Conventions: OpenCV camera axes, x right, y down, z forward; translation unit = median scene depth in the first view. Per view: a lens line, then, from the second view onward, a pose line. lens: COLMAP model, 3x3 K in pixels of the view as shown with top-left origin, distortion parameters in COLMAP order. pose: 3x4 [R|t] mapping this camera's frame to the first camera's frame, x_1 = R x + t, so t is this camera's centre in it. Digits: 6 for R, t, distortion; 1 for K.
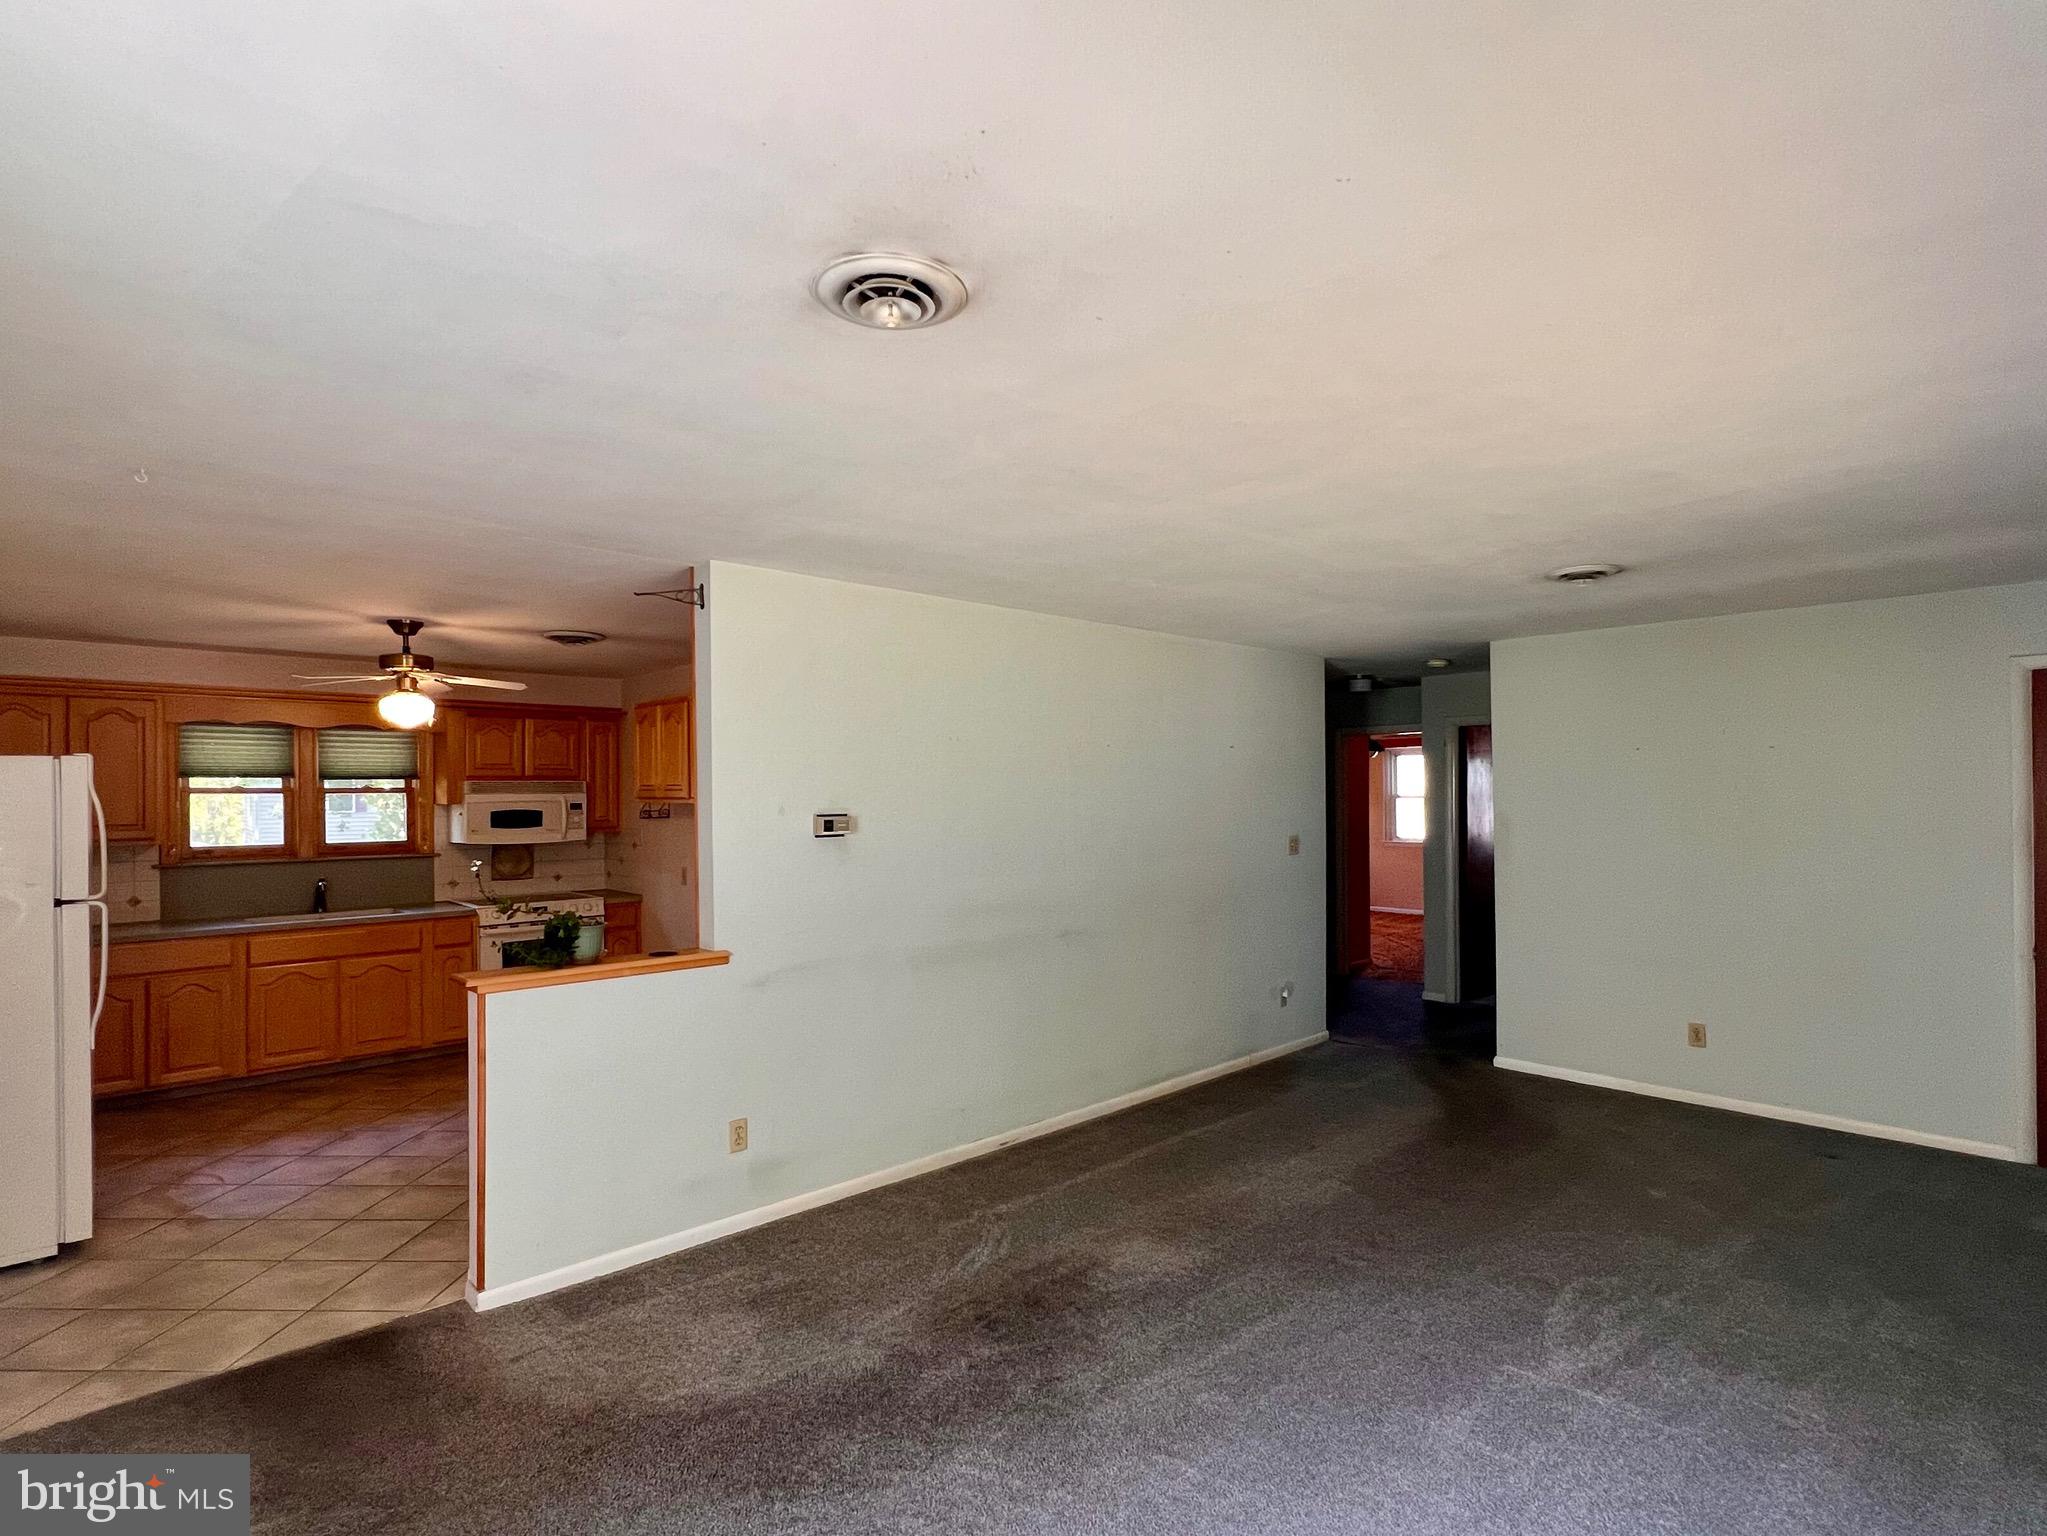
lens RADIAL K [[999.6, 0, 1020.2], [0, 999.6, 778.7], [0, 0, 1]] dist [0.001180, 0.000814]
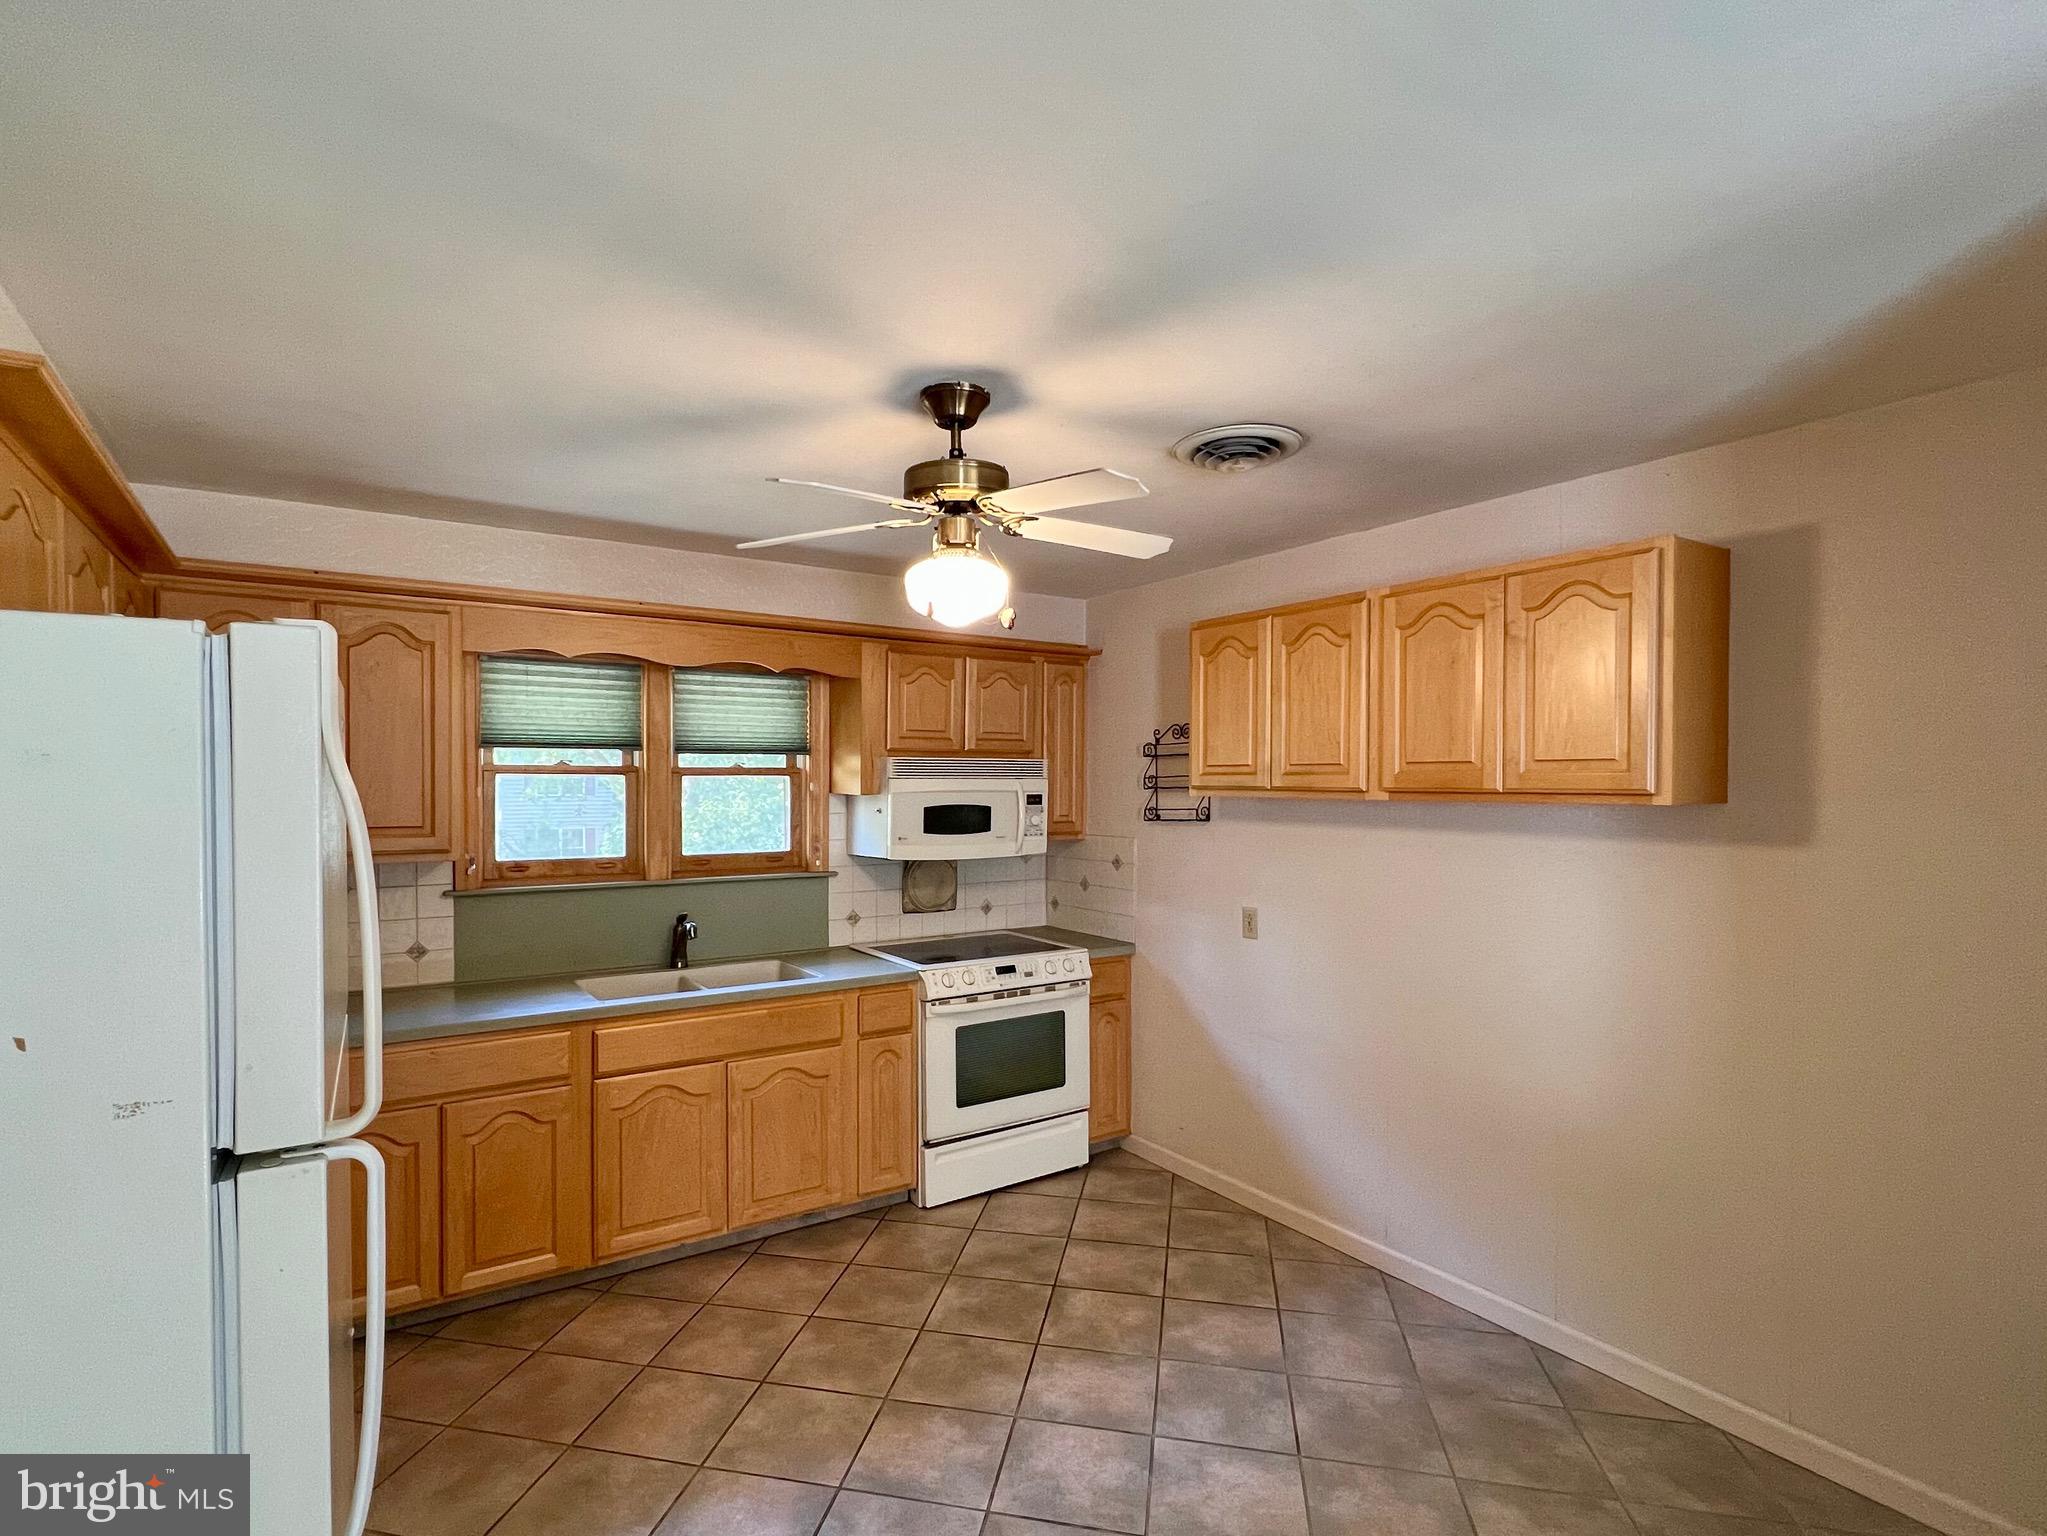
lens RADIAL K [[999.6, 0, 1020.2], [0, 999.6, 778.7], [0, 0, 1]] dist [0.001180, 0.000814]
pose [[0.986135, 0.007113, -0.165794, -0.386528], [-0.005225, 0.999916, 0.011824, 0.008134], [0.165864, -0.010794, 0.986090, 0.422269]]
